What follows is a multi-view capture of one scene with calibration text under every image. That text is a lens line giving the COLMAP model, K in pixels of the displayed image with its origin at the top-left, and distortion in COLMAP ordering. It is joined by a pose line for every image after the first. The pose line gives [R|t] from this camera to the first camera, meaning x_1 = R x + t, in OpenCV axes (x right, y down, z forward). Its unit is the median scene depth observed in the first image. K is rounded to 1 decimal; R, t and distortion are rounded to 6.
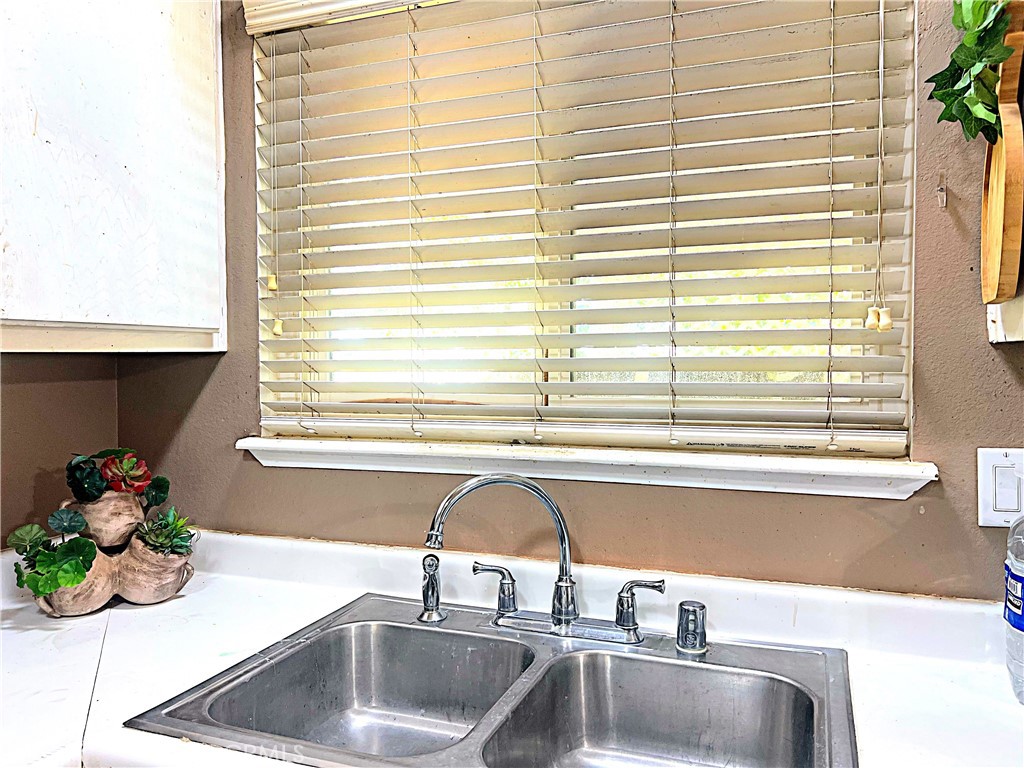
lens RADIAL K [[775.0, 0, 509.7], [0, 775.0, 375.5], [0, 0, 1]] dist [0.033971, -0.015852]
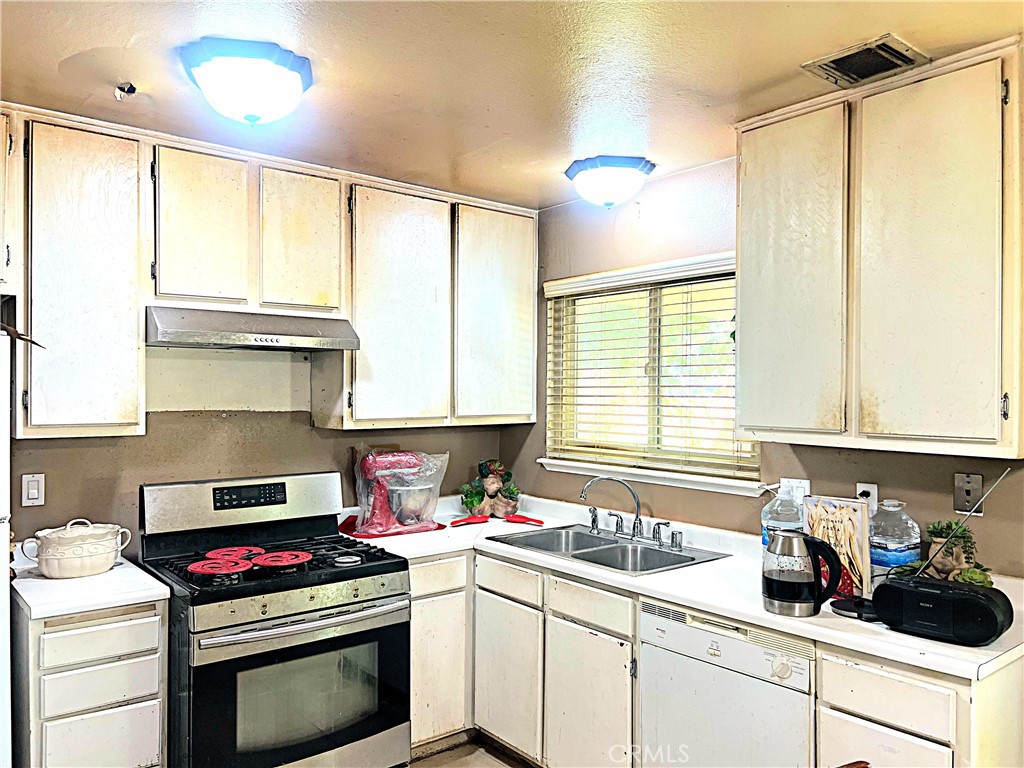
lens RADIAL K [[775.0, 0, 509.3], [0, 775.0, 387.6], [0, 0, 1]] dist [0.033971, -0.015852]
pose [[0.874240, 0.021599, -0.485013, 0.861359], [-0.033428, 0.999317, -0.015751, -0.115950], [0.484341, 0.029983, 0.874365, -1.363027]]
